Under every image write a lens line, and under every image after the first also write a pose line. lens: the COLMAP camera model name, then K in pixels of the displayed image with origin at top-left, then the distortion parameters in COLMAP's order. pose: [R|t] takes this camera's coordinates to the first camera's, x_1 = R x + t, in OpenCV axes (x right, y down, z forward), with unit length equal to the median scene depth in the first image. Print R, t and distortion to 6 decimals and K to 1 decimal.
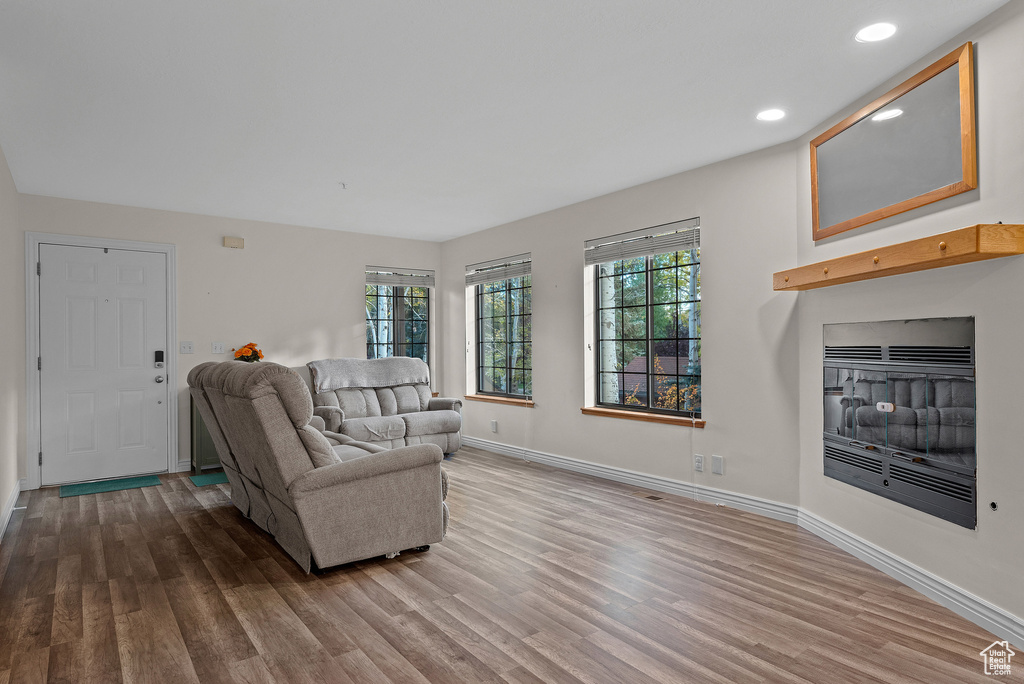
lens RADIAL K [[574.0, 0, 515.6], [0, 574.0, 344.9], [0, 0, 1]] dist [-0.002155, 0.000052]
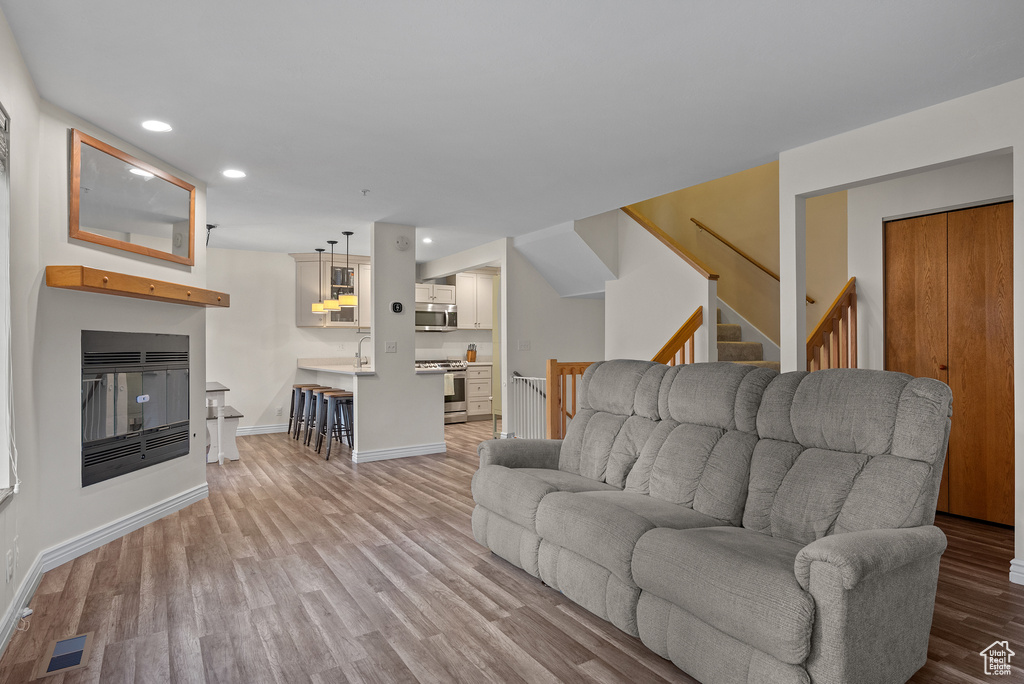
lens RADIAL K [[556.3, 0, 512.0], [0, 556.3, 342.0], [0, 0, 1]] dist [0.001710, -0.000097]
pose [[-0.996326, 0.013768, 0.084524, -0.169041], [0.012558, 0.999811, -0.014829, 0.004948], [-0.084712, -0.013714, -0.996311, 1.224717]]
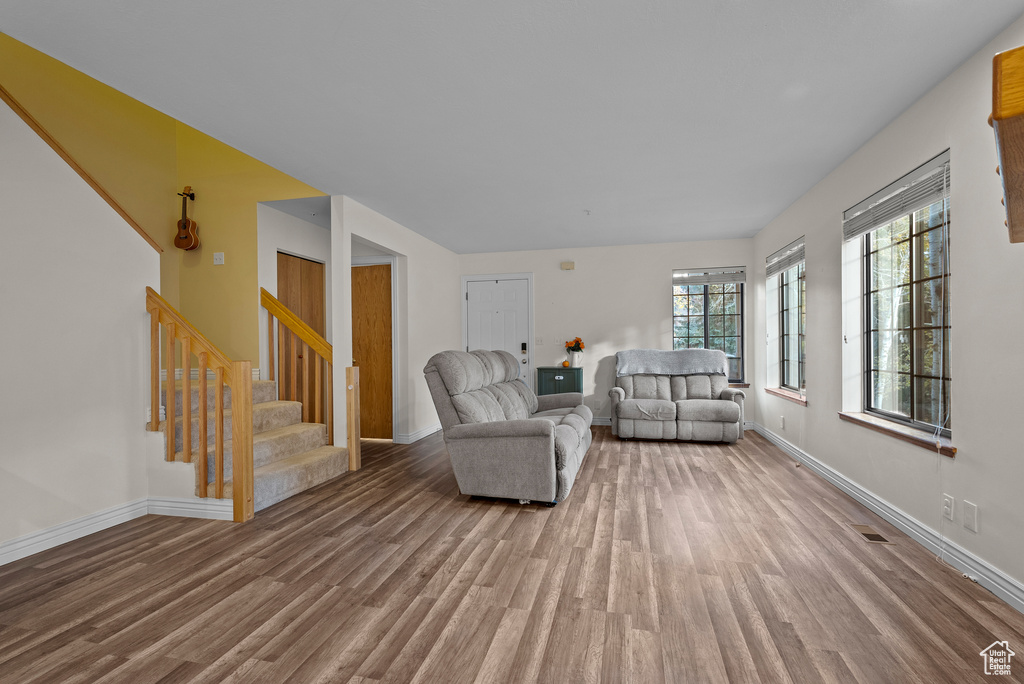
lens RADIAL K [[466.3, 0, 514.5], [0, 466.3, 345.5], [0, 0, 1]] dist [0.001908, 0.000422]
pose [[0.624798, 0.006306, -0.780761, 0.353730], [0.006279, 0.999894, 0.013100, 0.000610], [0.780761, -0.013087, 0.624692, 0.201167]]
